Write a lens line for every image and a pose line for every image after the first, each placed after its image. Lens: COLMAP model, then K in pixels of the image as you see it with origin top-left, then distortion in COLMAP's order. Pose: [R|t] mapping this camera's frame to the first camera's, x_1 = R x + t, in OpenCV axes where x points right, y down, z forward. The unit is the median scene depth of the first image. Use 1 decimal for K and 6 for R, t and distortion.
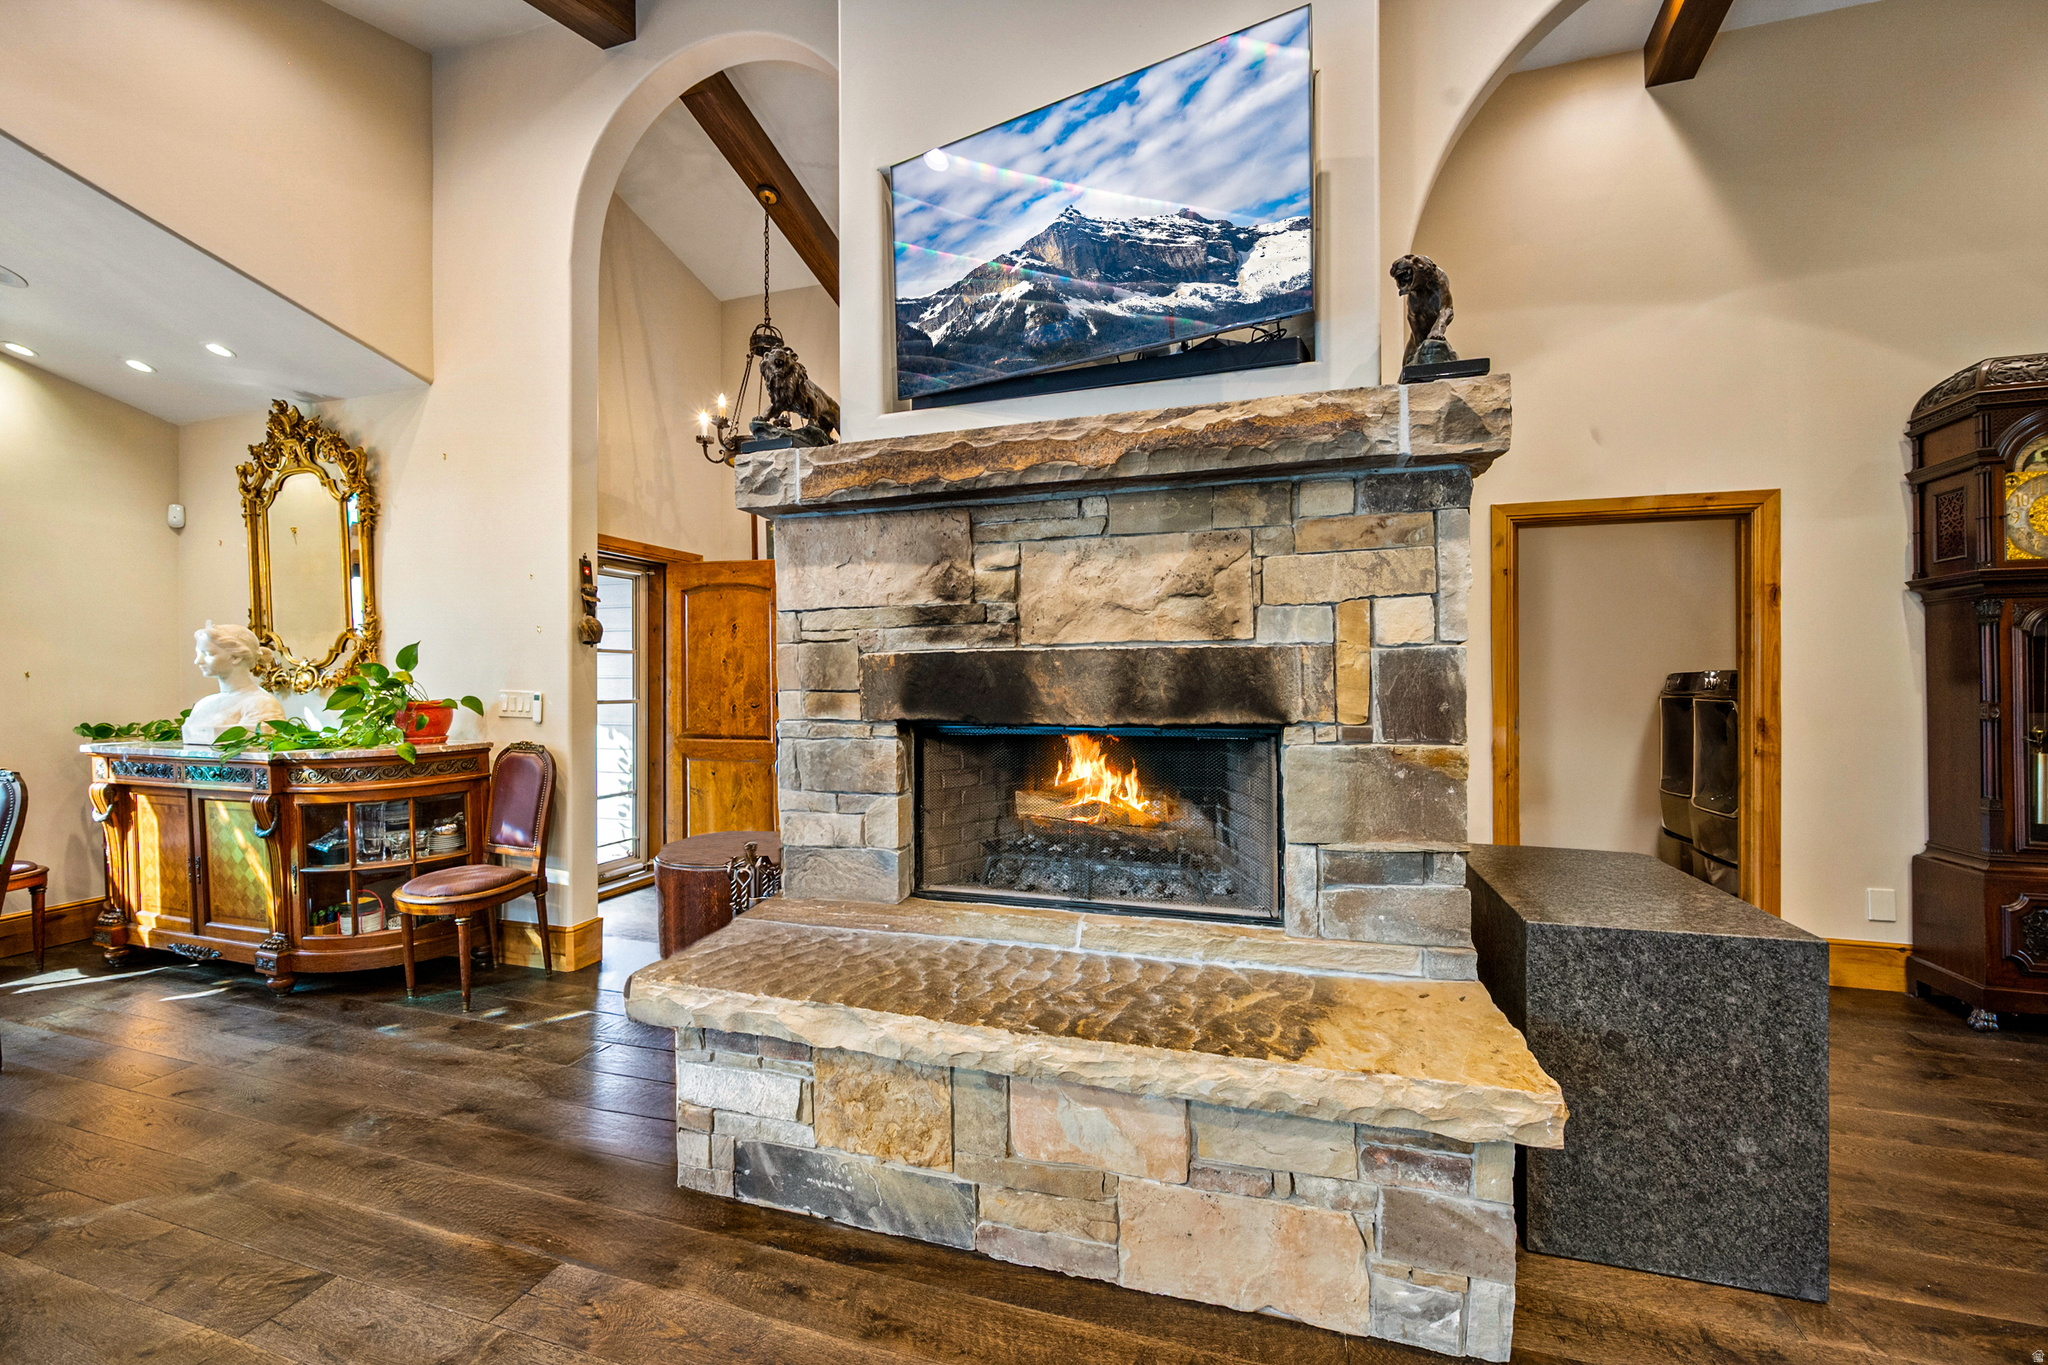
lens RADIAL K [[805.9, 0, 1024.0], [0, 805.9, 682.5], [0, 0, 1]] dist [-0.002028, -0.000075]
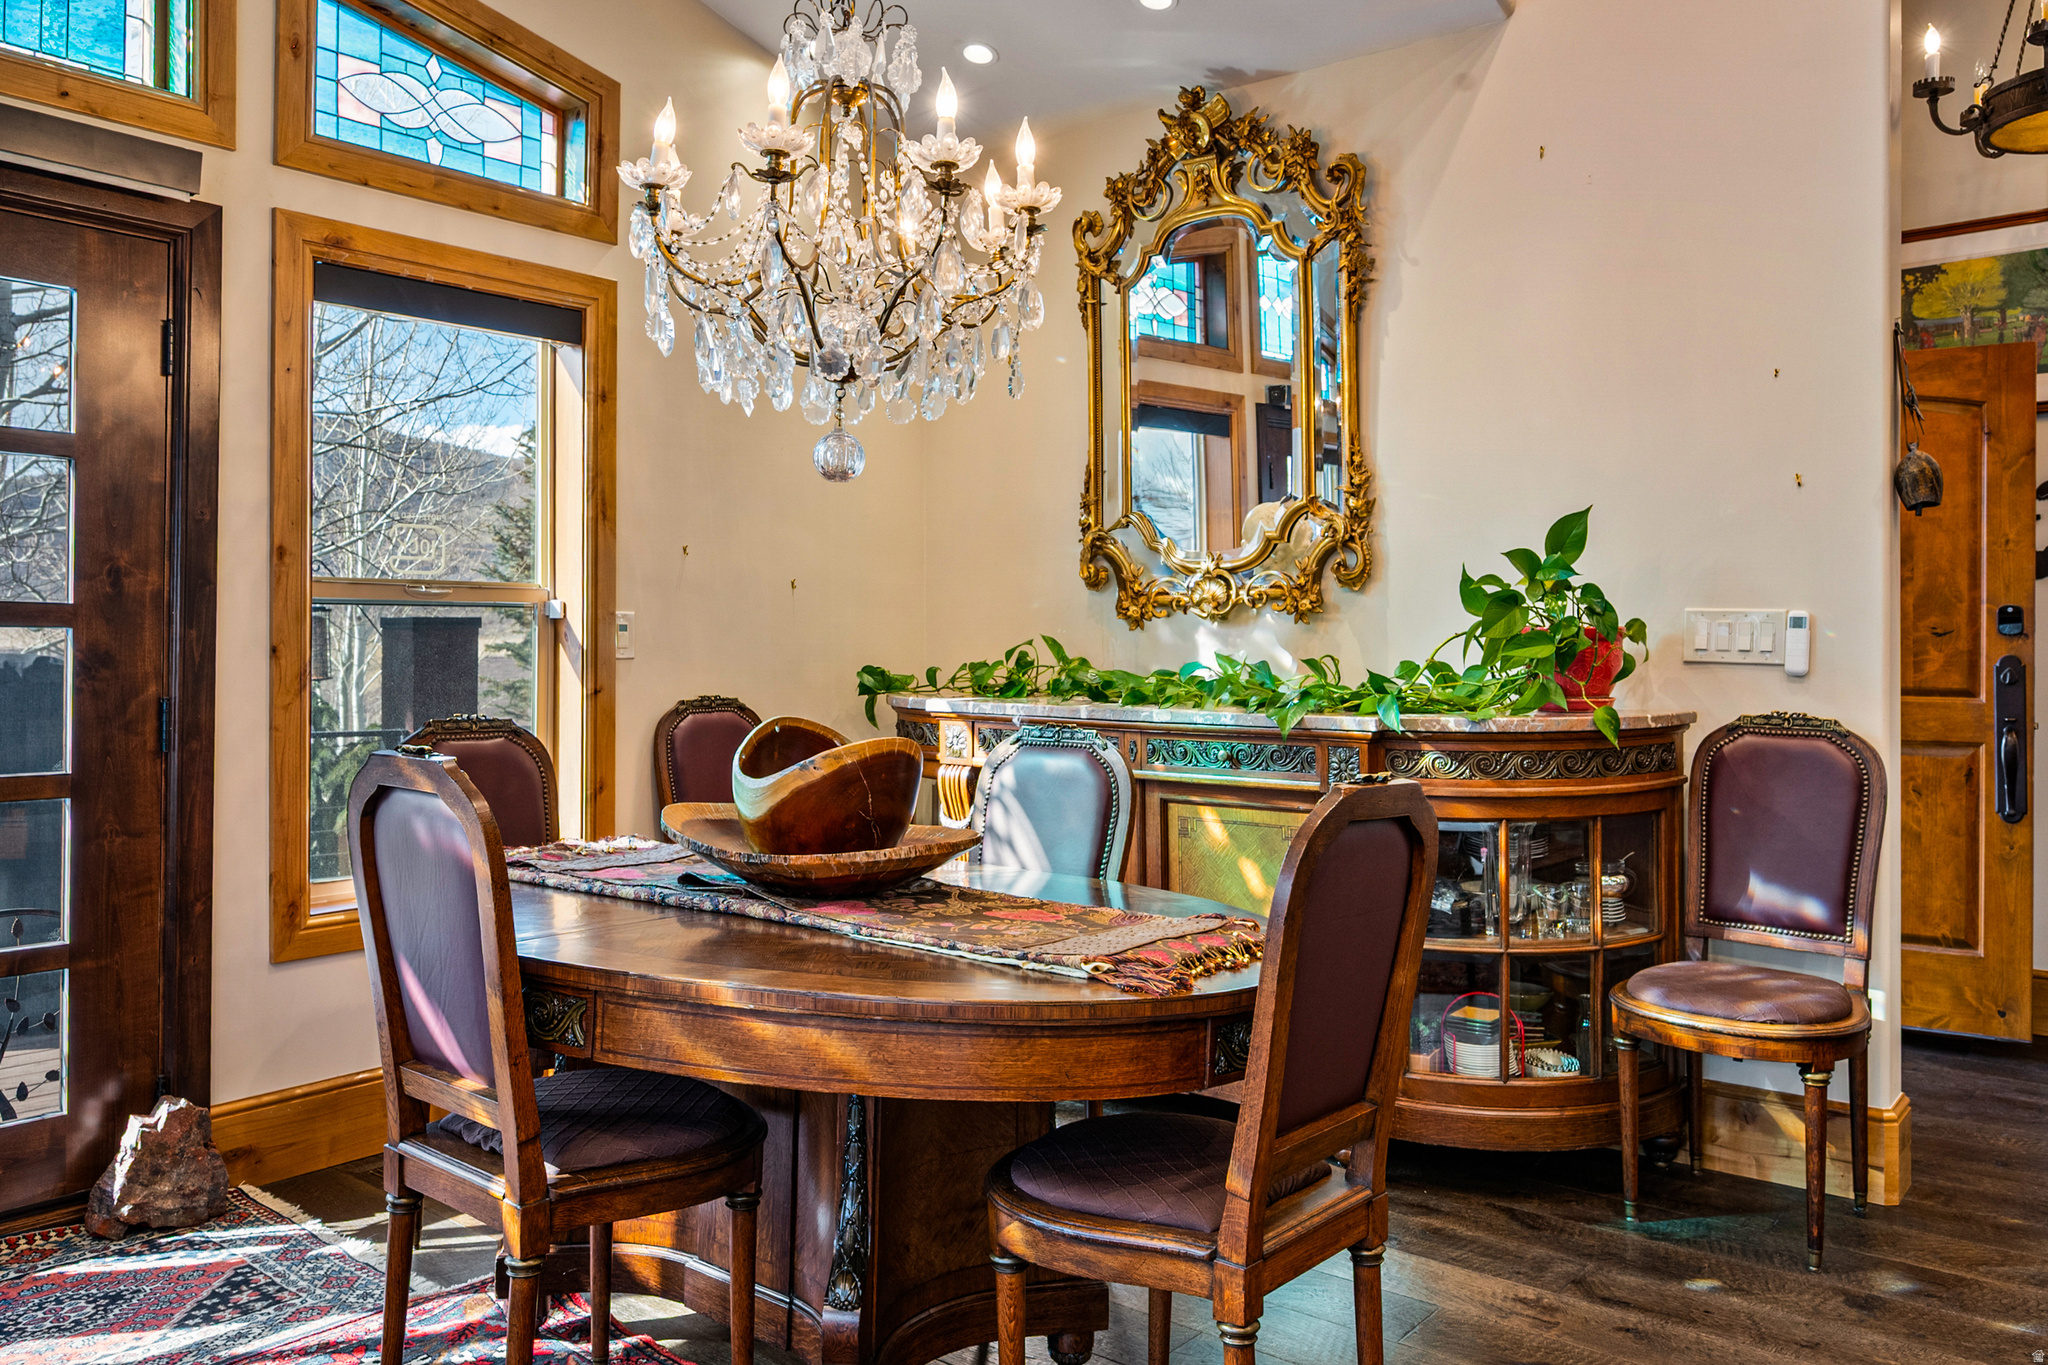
lens RADIAL K [[1538.1, 0, 1026.2], [0, 1538.1, 633.2], [0, 0, 1]] dist [-0.008671, 0.000398]
pose [[0.930628, 0.009339, -0.365847, -0.760599], [-0.014325, 0.999838, -0.010916, 0.045141], [0.365686, 0.015399, 0.930611, -0.022312]]
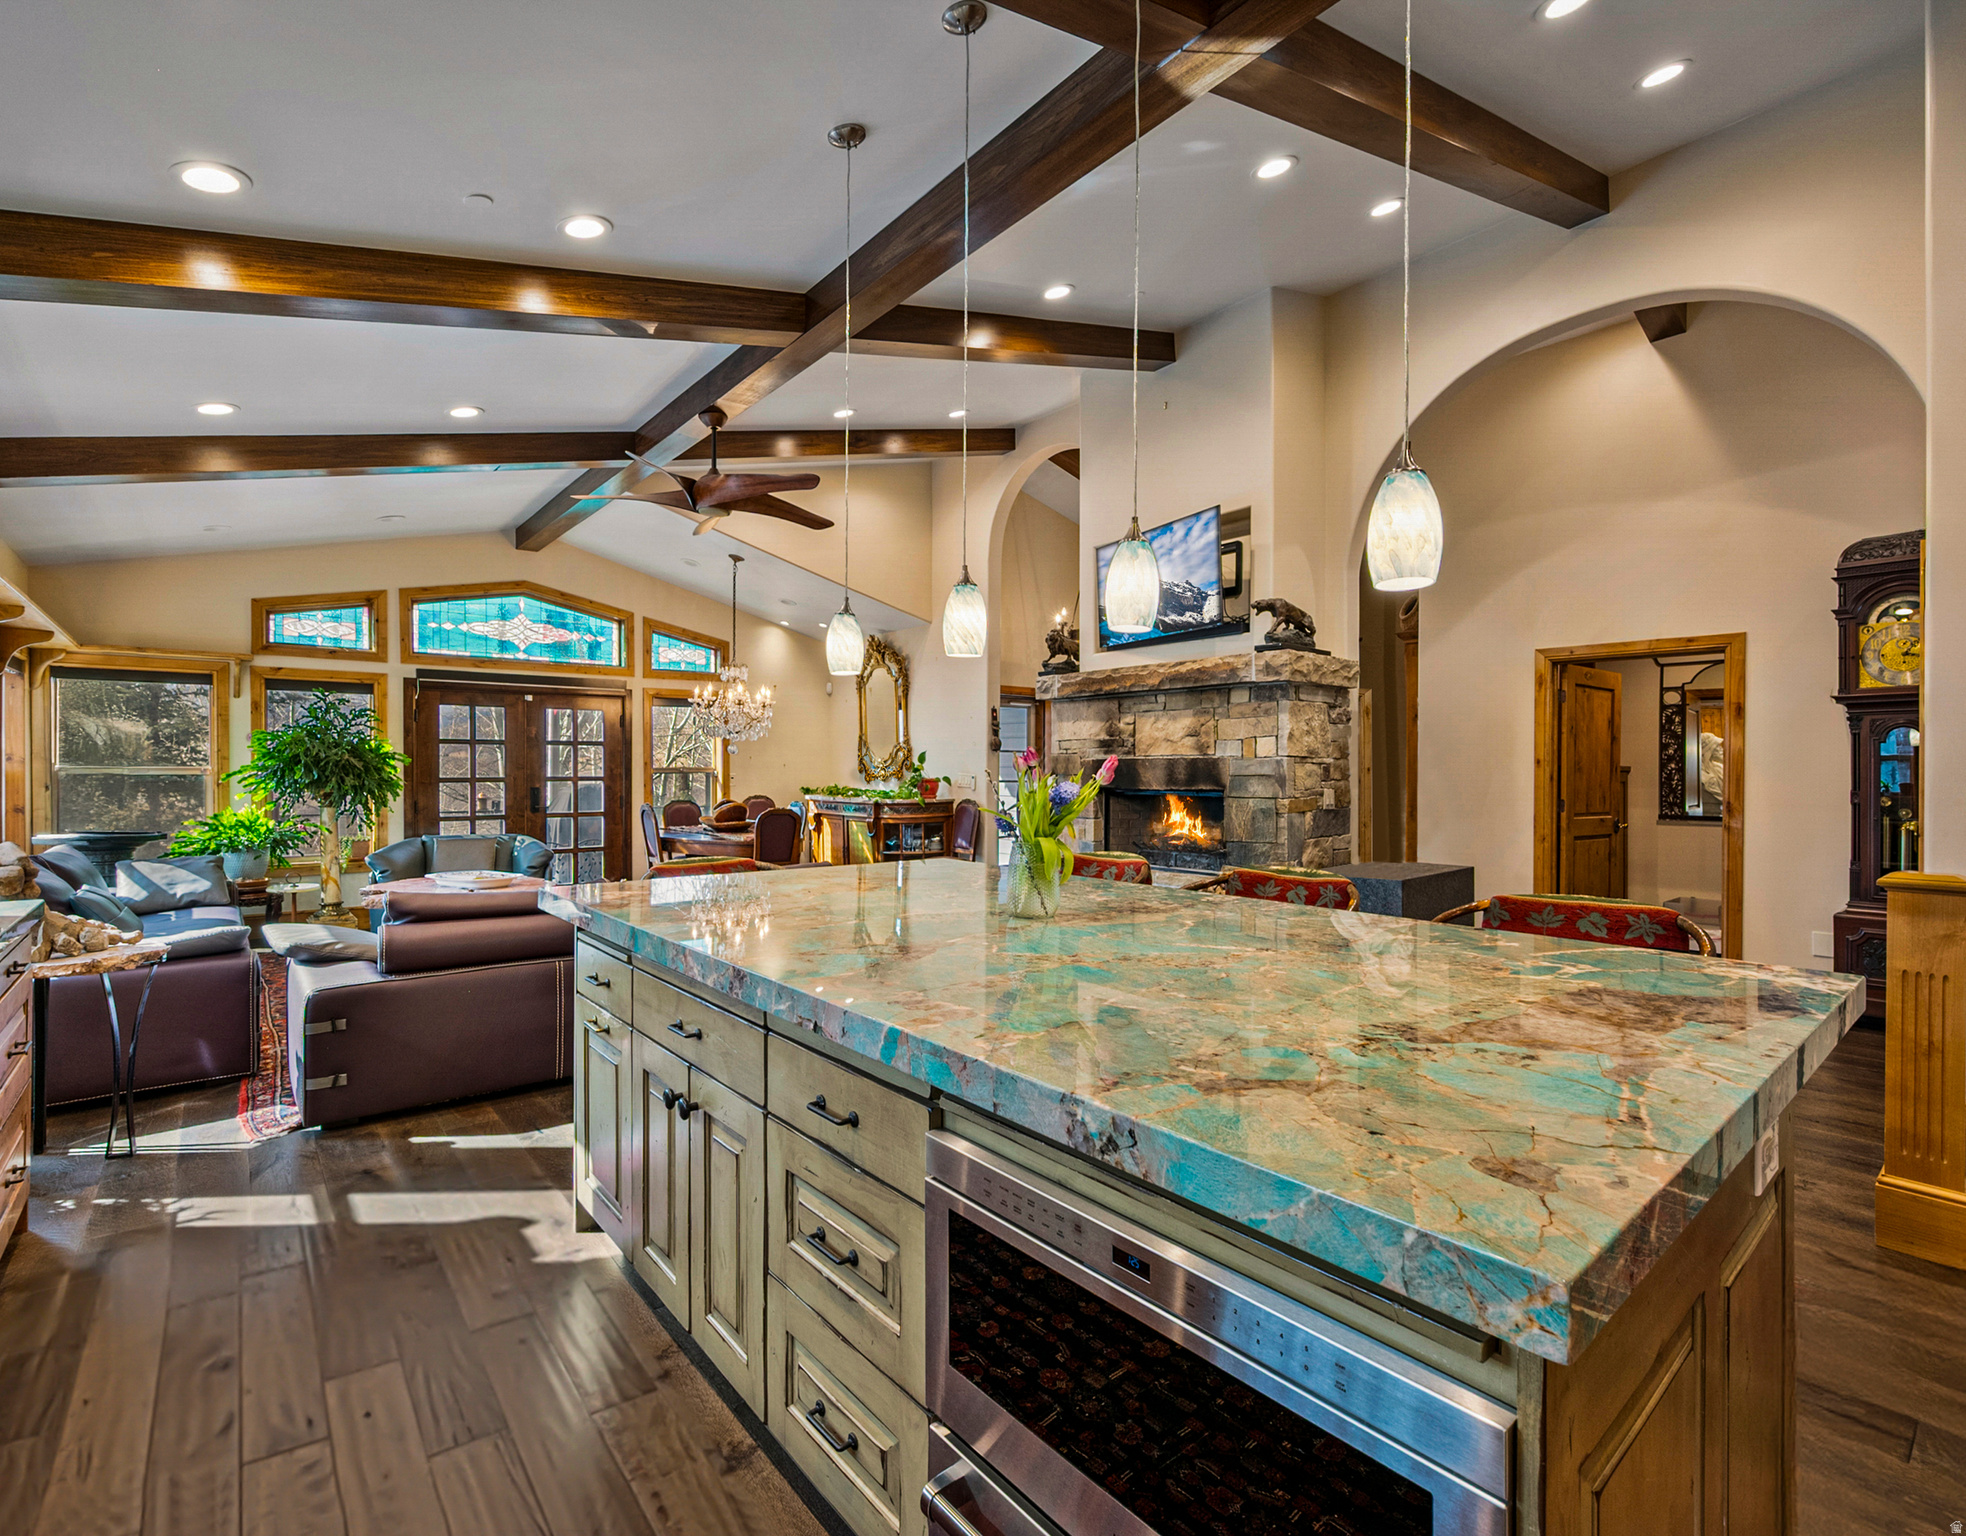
lens RADIAL K [[894.7, 0, 983.0], [0, 894.7, 768.0], [0, 0, 1]] dist [-0.002554, -0.000315]
pose [[0.845644, 0.005418, -0.533719, 0.675769], [-0.006771, 0.999977, -0.000577, -0.004004], [0.533704, 0.004102, 0.845661, -0.973933]]
